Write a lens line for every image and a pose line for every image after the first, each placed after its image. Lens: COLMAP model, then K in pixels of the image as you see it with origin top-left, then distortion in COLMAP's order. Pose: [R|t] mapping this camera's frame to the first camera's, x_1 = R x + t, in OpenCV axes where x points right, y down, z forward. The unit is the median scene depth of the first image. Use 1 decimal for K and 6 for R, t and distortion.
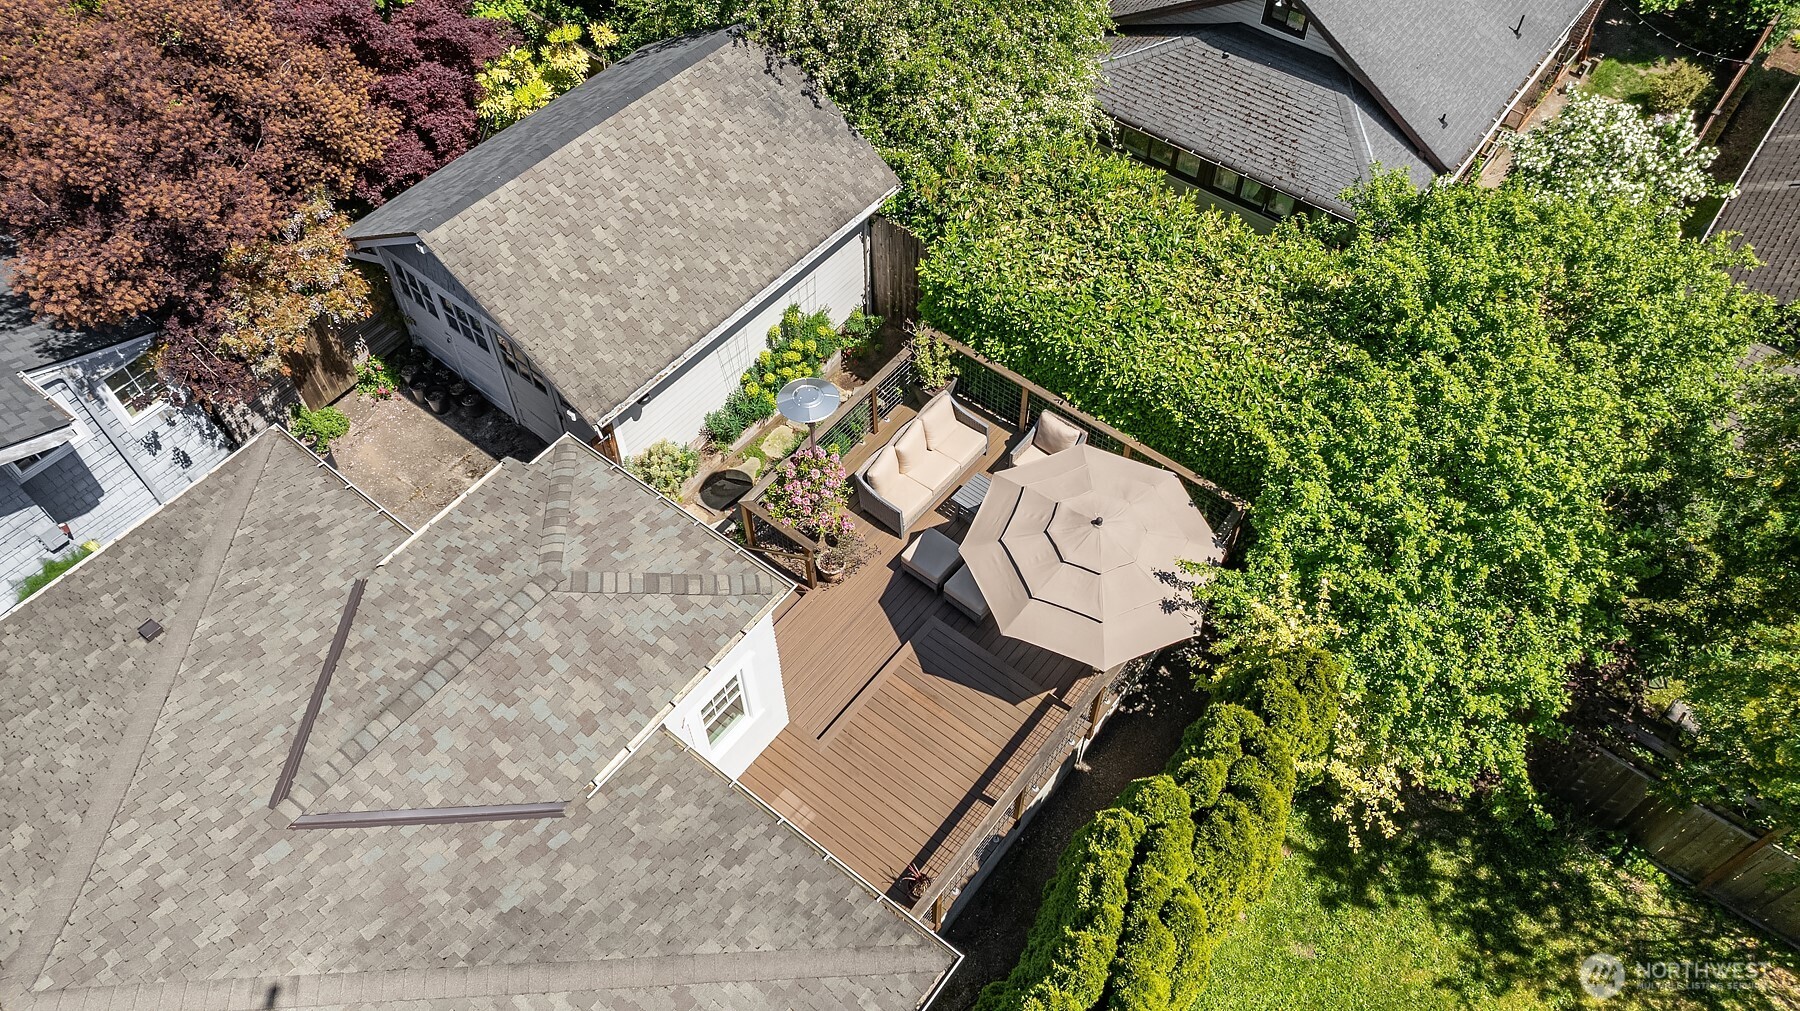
lens RADIAL K [[1253.6, 0, 900.0], [0, 1253.6, 505.5], [0, 0, 1]] dist [-0.003650, 0.001222]
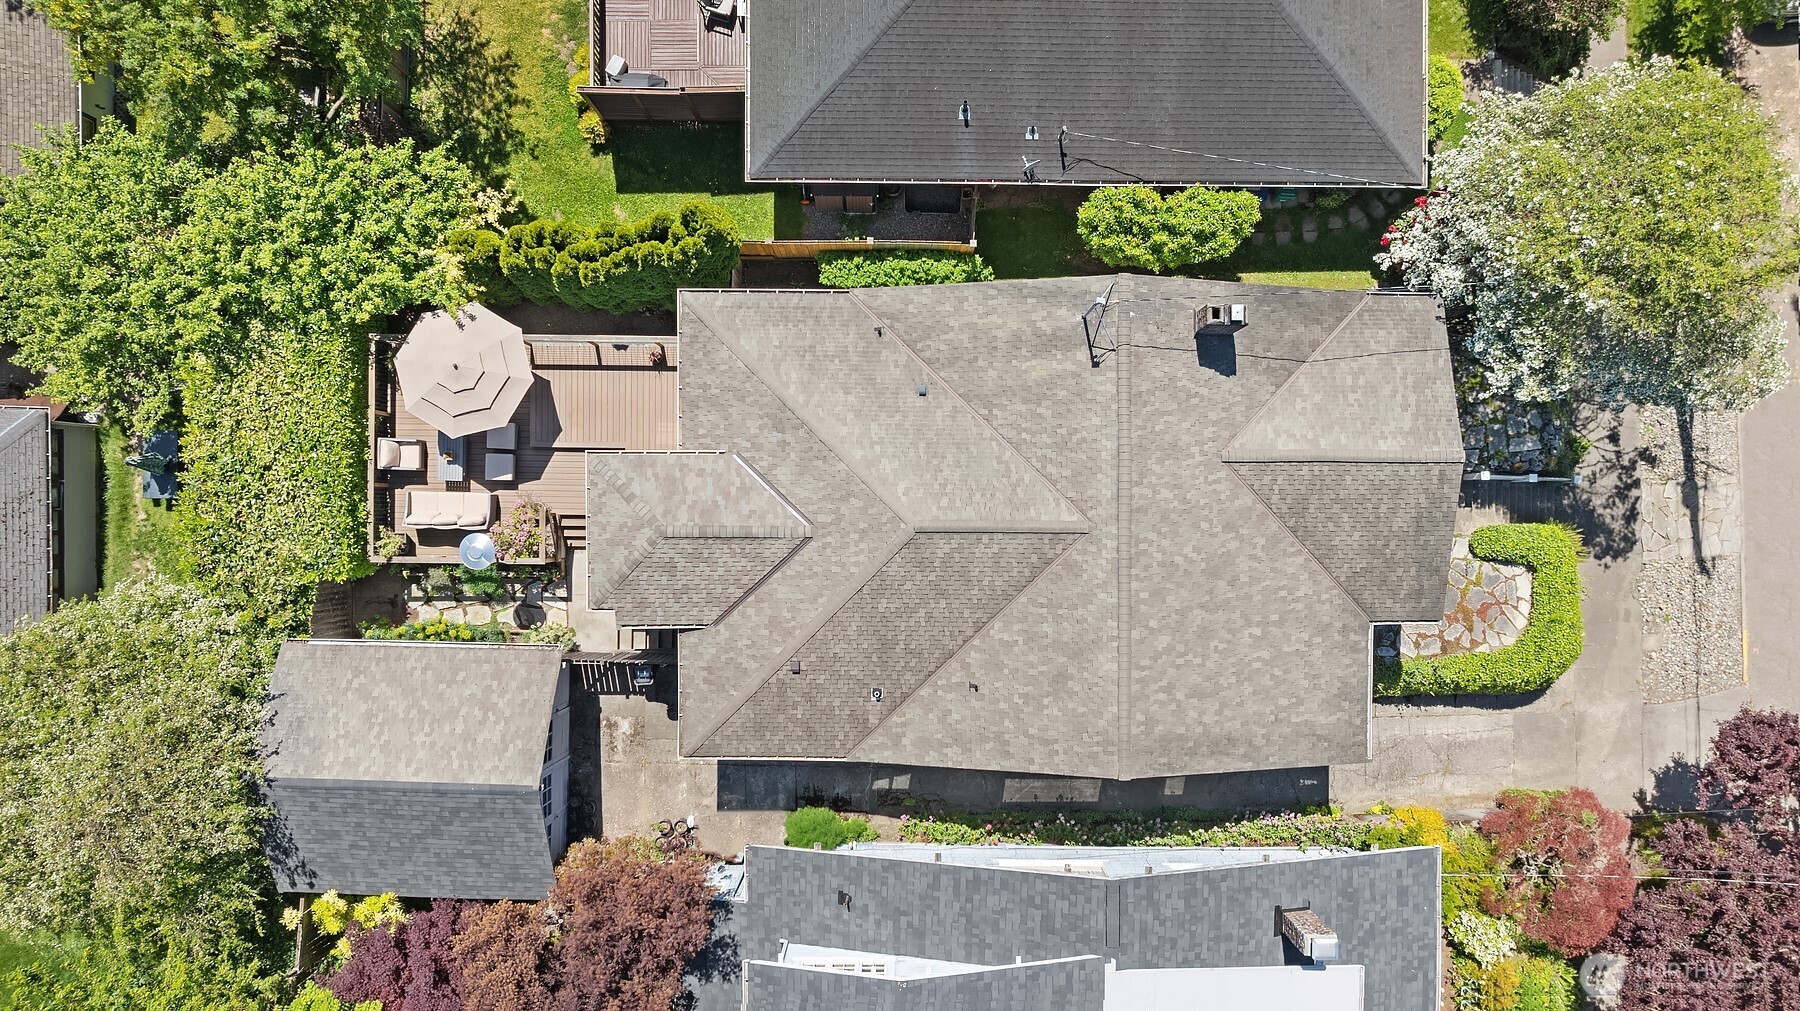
lens RADIAL K [[1253.6, 0, 900.0], [0, 1253.6, 505.5], [0, 0, 1]] dist [-0.003650, 0.001222]
pose [[-0.620005, -0.784541, 0.009453, -0.436789], [0.621461, -0.483700, 0.616296, -0.824926], [-0.478937, 0.387981, 0.787458, -0.739710]]
